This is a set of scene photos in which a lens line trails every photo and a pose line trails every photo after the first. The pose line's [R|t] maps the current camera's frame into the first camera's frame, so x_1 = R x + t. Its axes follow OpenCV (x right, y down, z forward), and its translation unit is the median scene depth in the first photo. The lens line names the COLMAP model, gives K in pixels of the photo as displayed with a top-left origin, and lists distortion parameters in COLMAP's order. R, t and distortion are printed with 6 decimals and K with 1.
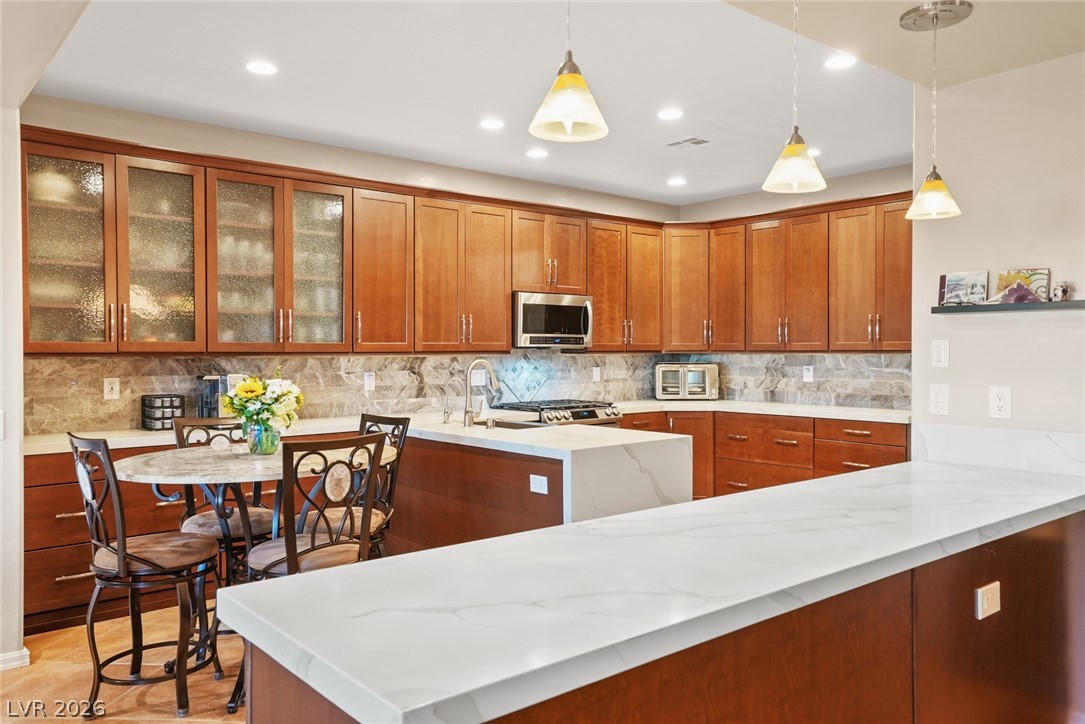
lens RADIAL K [[819.1, 0, 551.8], [0, 819.1, 356.4], [0, 0, 1]] dist [0.019542, 0.002389]
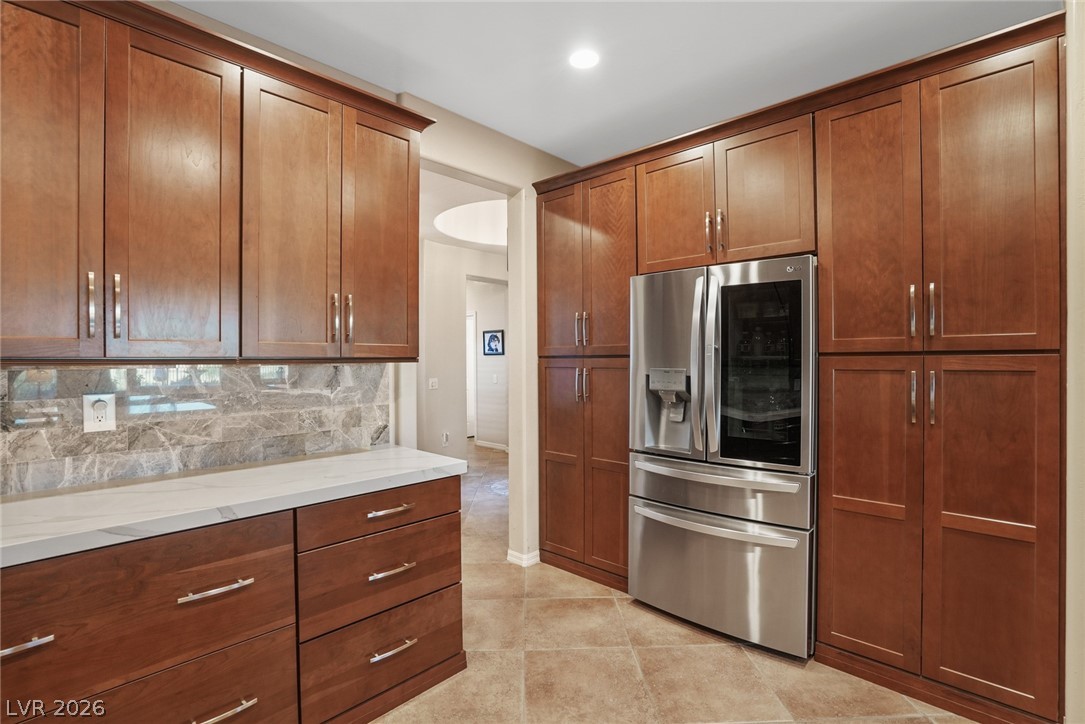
lens RADIAL K [[507.0, 0, 539.0], [0, 507.0, 360.8], [0, 0, 1]] dist [-0.056942, 0.019269]
pose [[-0.106853, -0.000636, 0.994275, 0.035423], [0.012768, 0.999916, 0.002011, -0.003959], [-0.994193, 0.012910, -0.106836, 0.873582]]
